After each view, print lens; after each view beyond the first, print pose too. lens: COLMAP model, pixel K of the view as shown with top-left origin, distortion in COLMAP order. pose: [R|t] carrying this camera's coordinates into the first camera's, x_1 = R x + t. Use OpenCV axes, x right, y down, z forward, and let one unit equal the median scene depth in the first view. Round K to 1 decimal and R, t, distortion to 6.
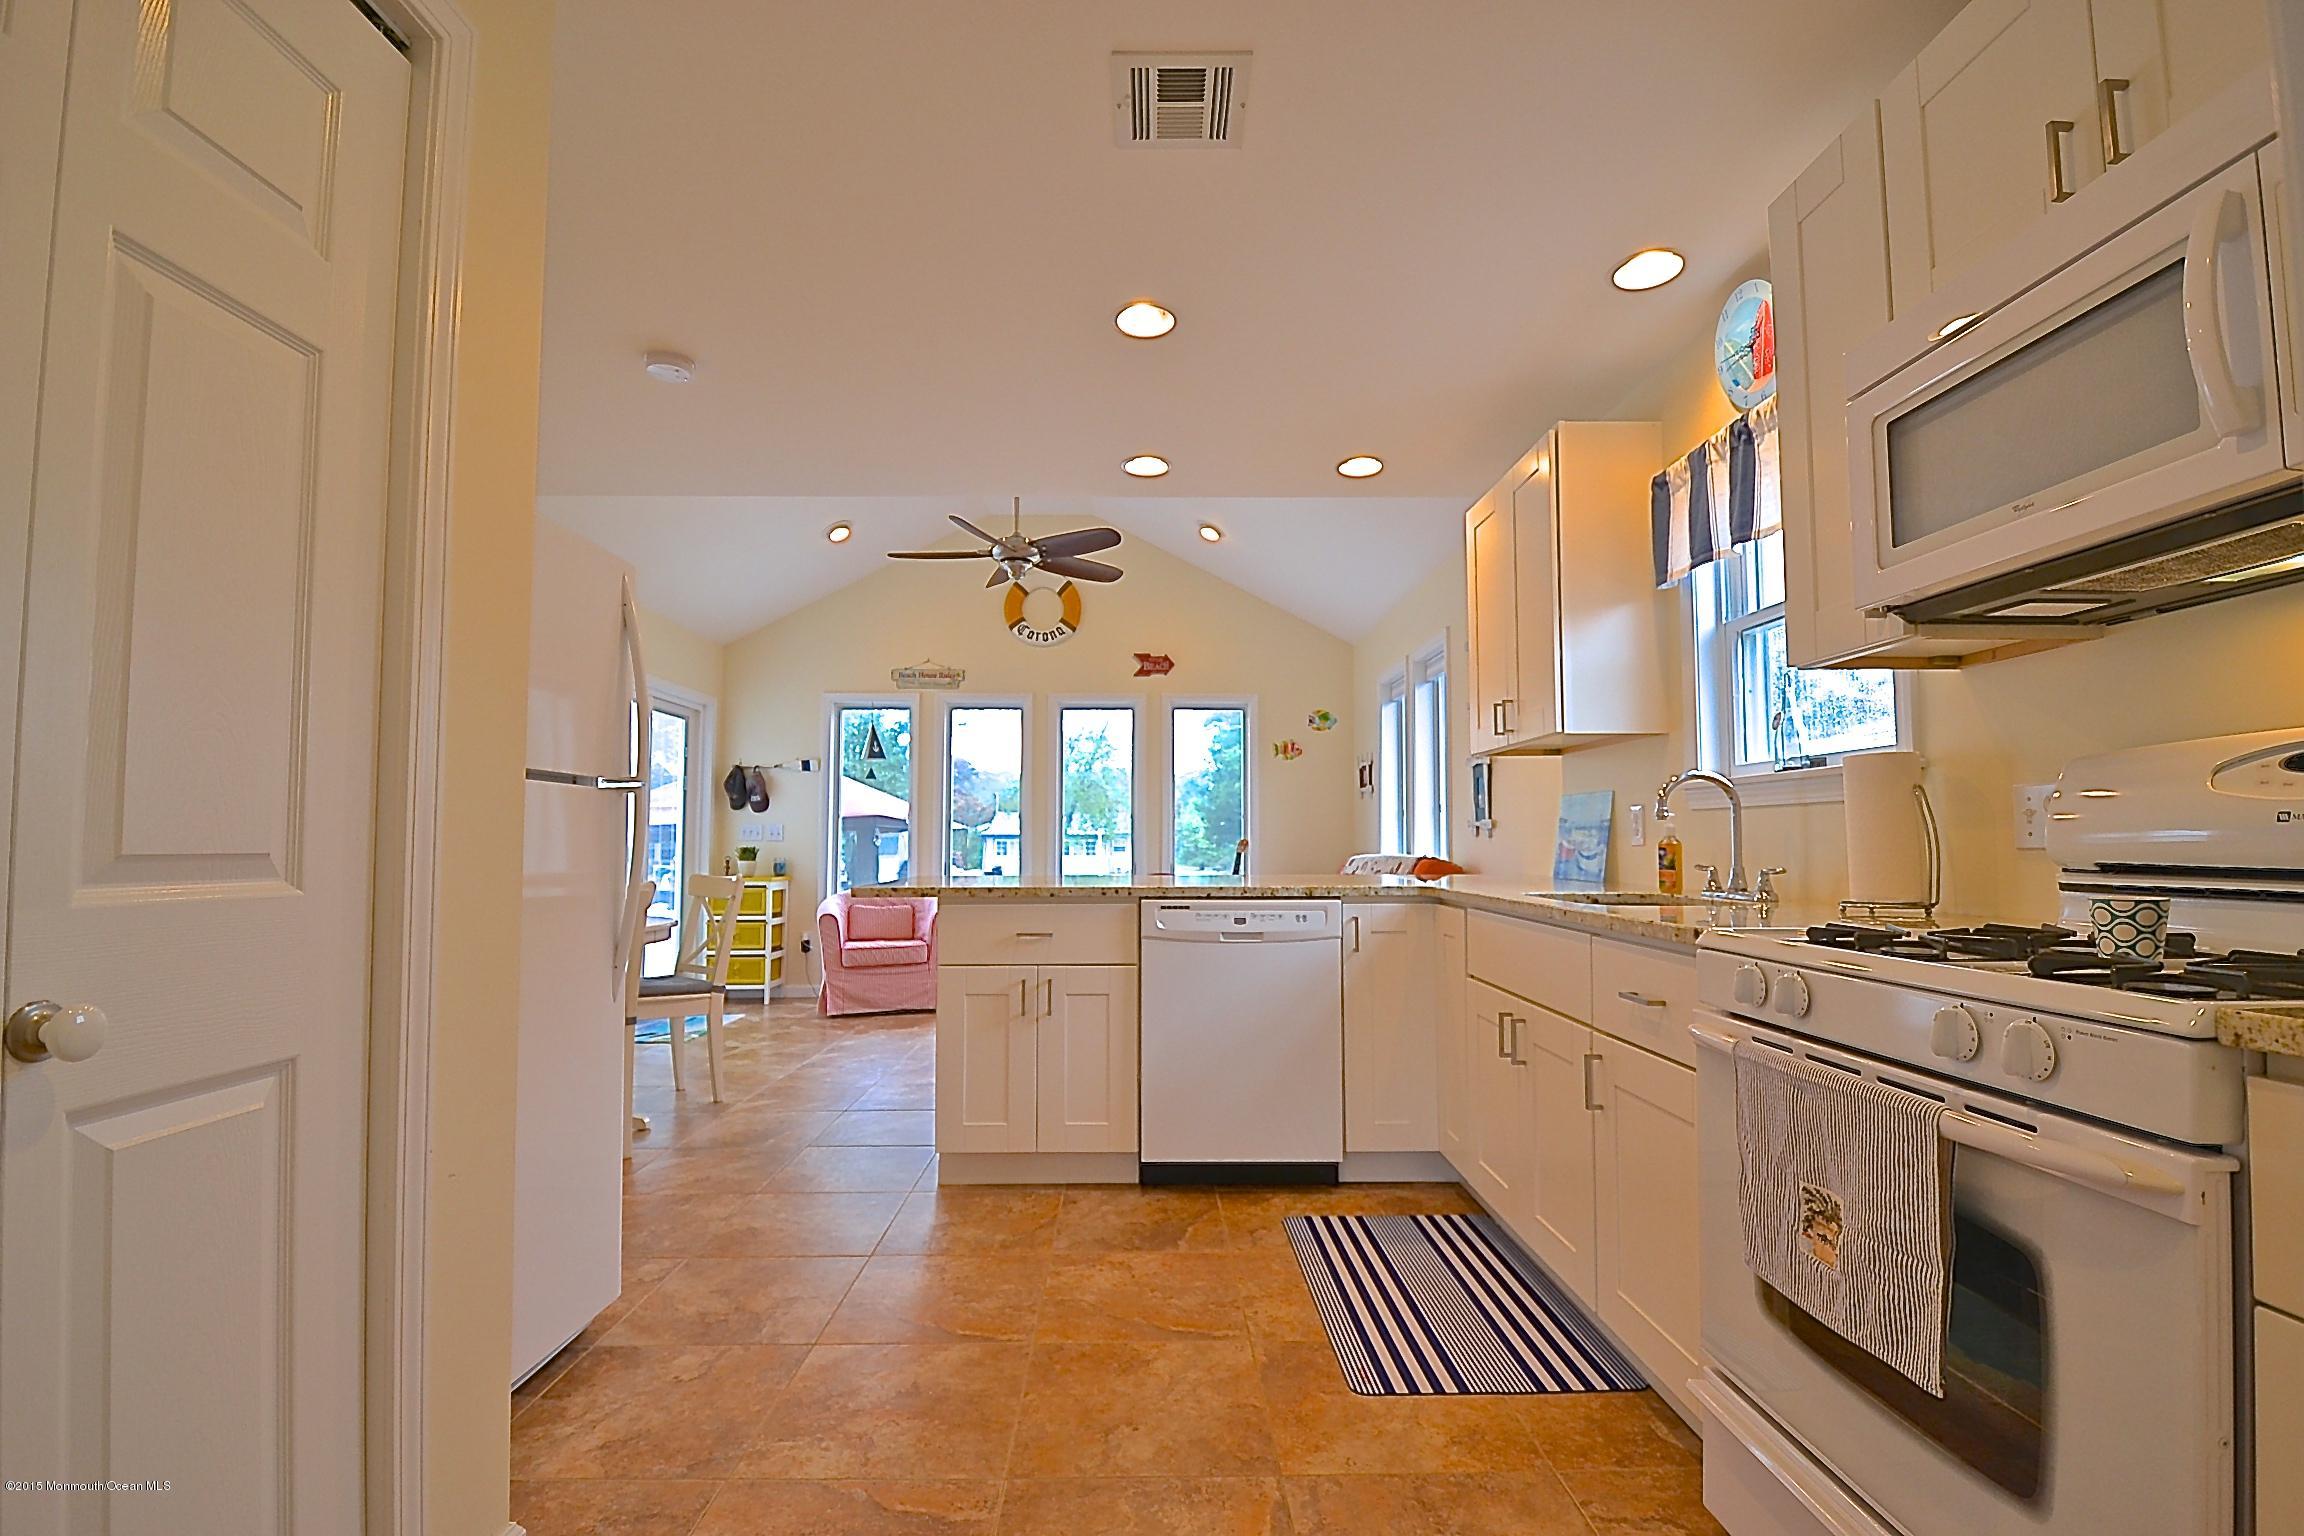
lens RADIAL K [[1019.0, 0, 1151.4], [0, 1019.0, 793.8], [0, 0, 1]] dist [0.020320, -0.026468]
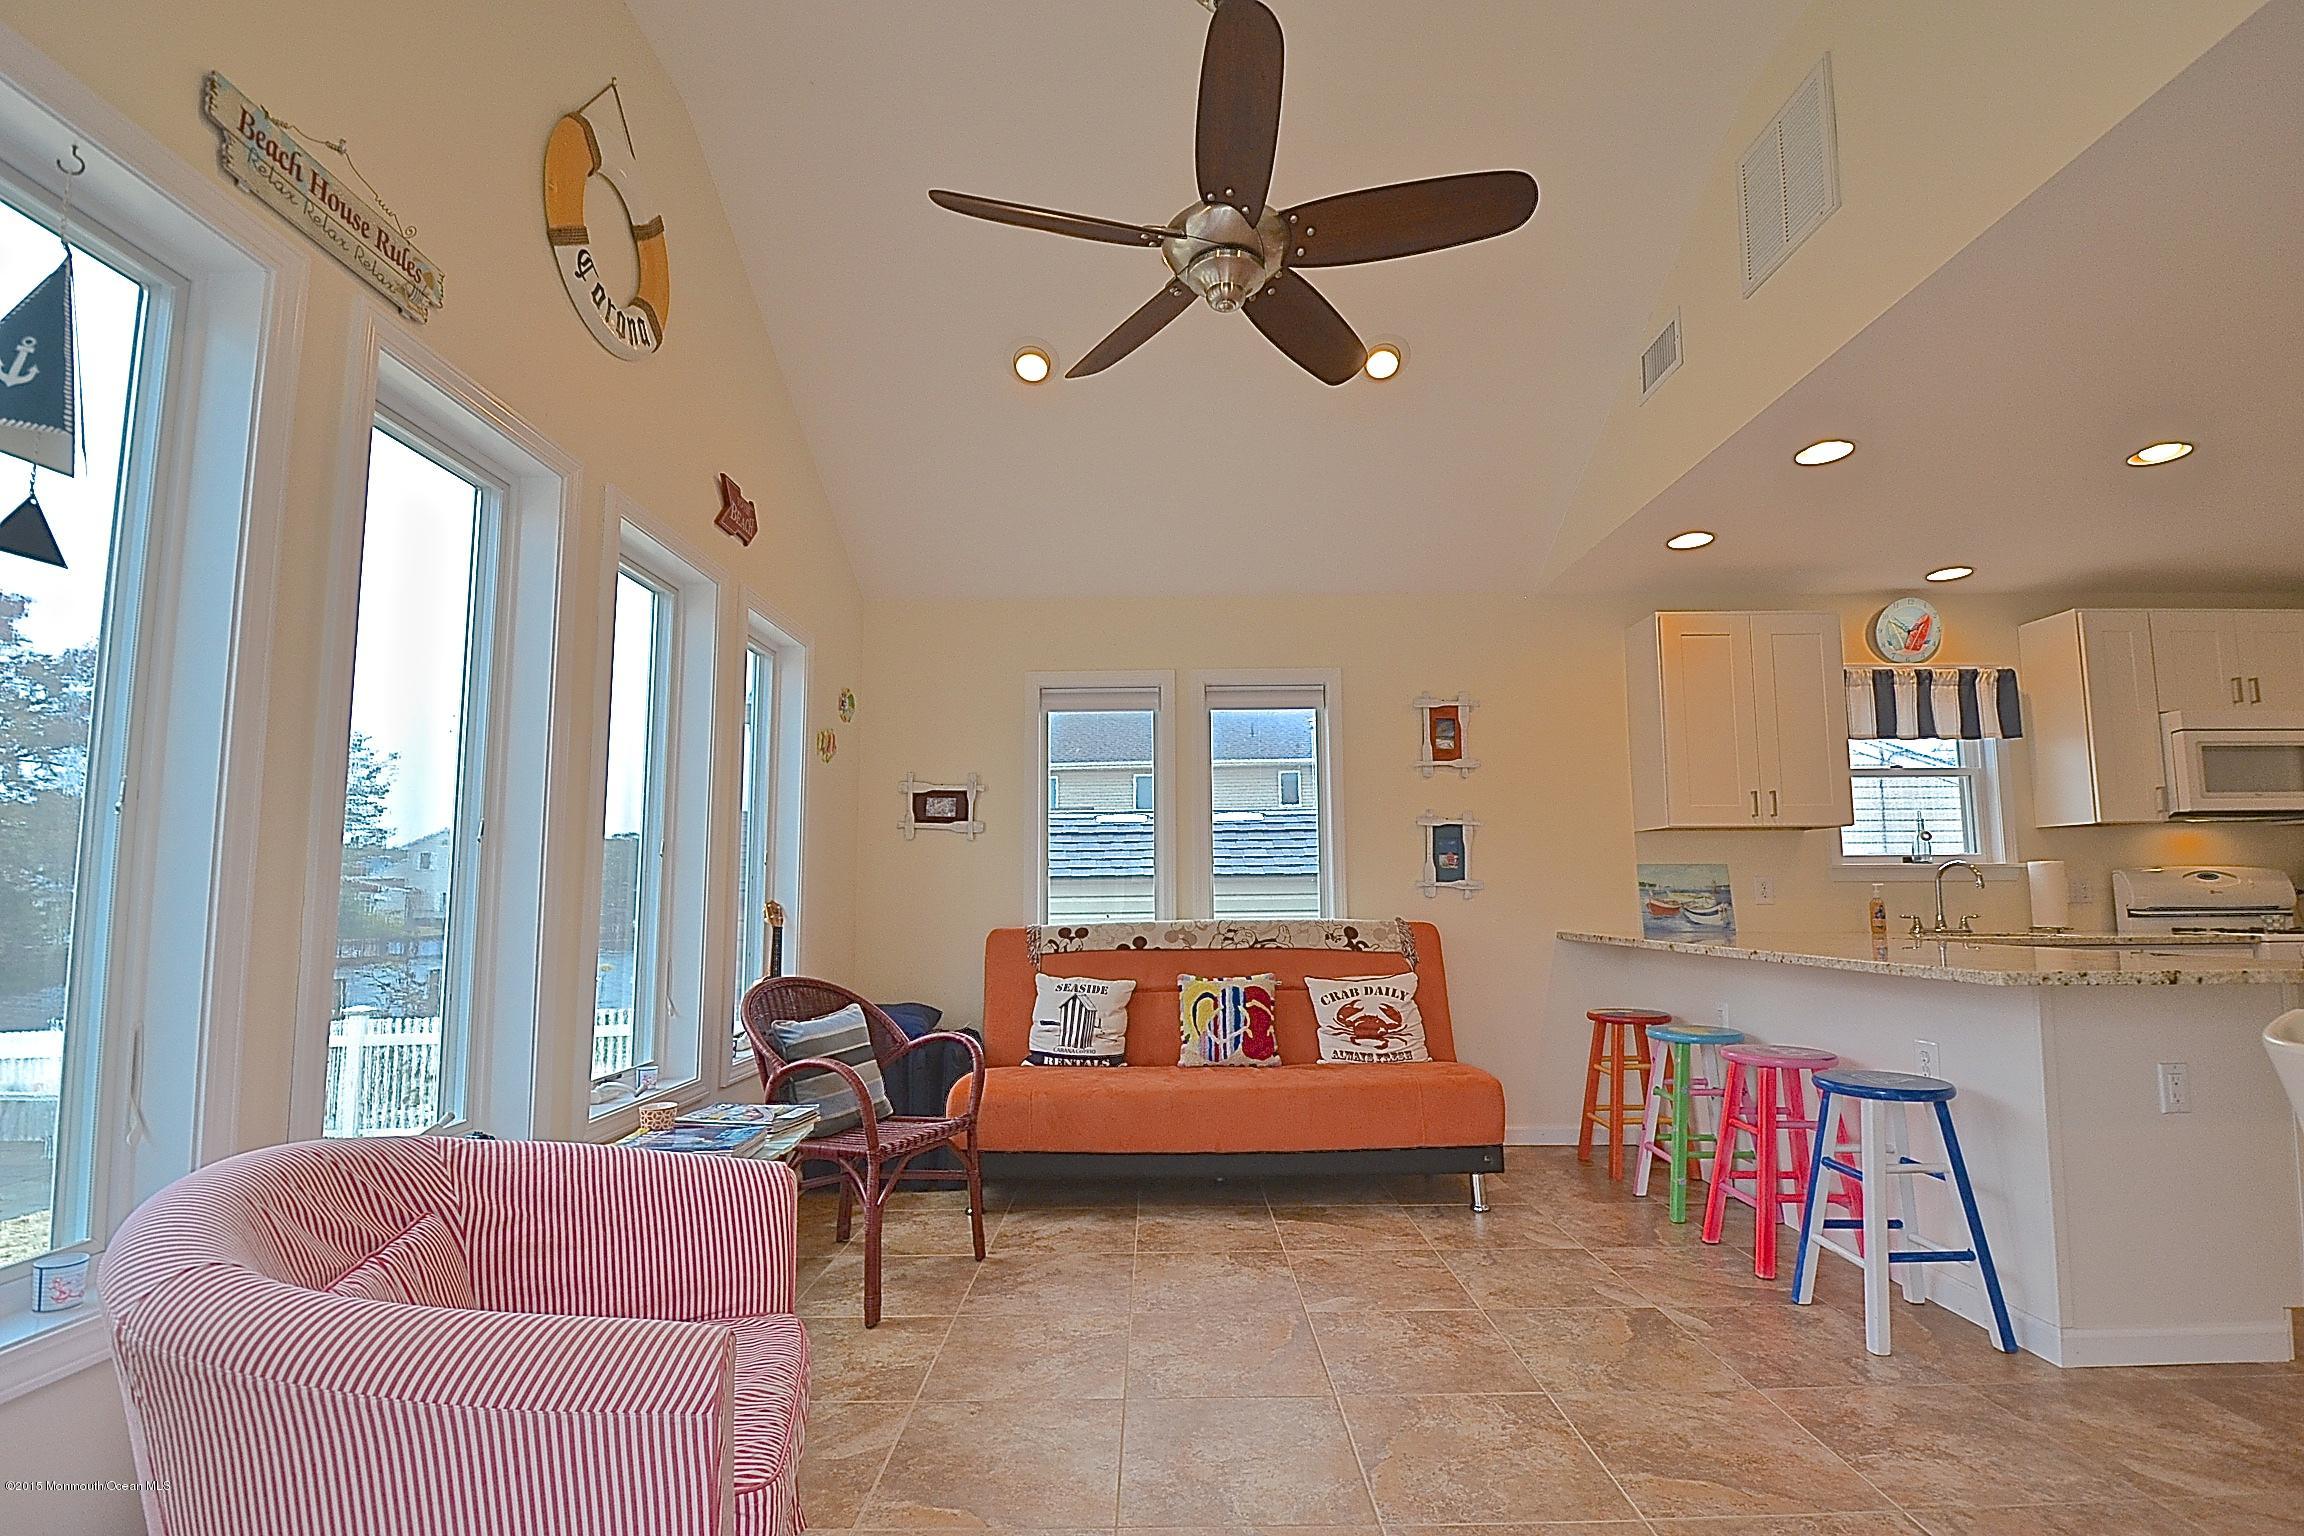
lens RADIAL K [[1019.0, 0, 1151.4], [0, 1019.0, 793.8], [0, 0, 1]] dist [0.020320, -0.026468]
pose [[0.021956, 0.100169, 0.994728, -0.439304], [-0.043644, 0.994116, -0.099144, 0.033828], [-0.998806, -0.041237, 0.026198, 0.812051]]
